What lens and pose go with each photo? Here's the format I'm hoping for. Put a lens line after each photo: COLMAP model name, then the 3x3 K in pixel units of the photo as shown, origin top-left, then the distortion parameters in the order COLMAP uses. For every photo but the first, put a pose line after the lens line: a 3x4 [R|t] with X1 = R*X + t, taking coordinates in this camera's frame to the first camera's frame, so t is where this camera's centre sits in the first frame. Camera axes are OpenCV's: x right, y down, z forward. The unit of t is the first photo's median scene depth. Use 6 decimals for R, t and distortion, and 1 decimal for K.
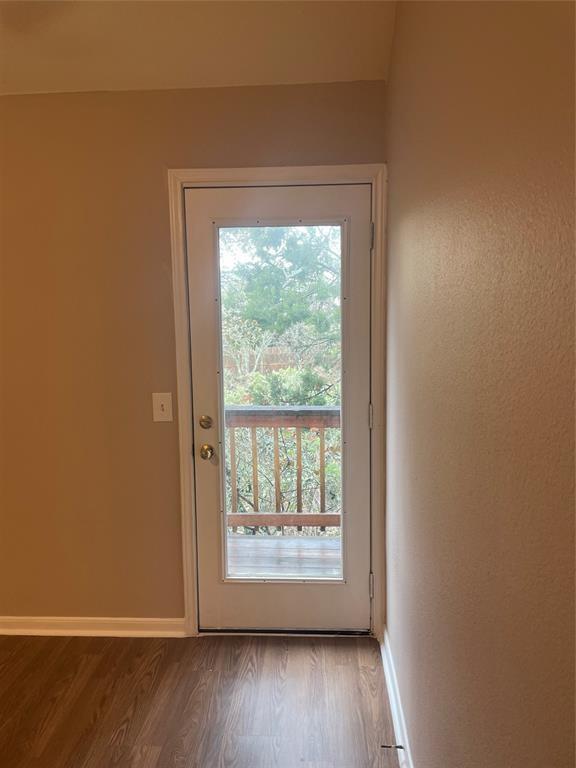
lens RADIAL K [[582.1, 0, 291.5], [0, 582.1, 383.8], [0, 0, 1]] dist [0.036041, -0.008582]
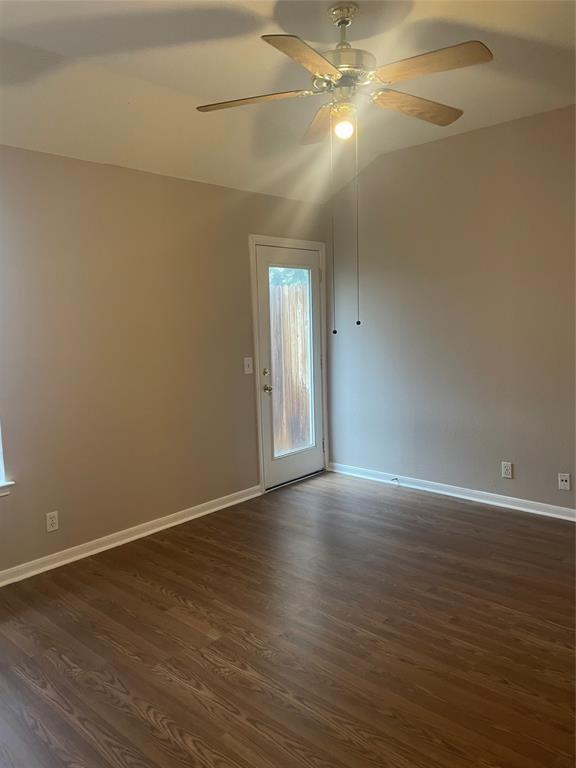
lens RADIAL K [[582.1, 0, 291.5], [0, 582.1, 383.8], [0, 0, 1]] dist [0.036041, -0.008582]
pose [[0.643190, -0.100217, 0.759120, -1.487967], [0.114393, 0.992848, 0.034150, 0.049212], [-0.757113, 0.064873, 0.650054, -0.249302]]
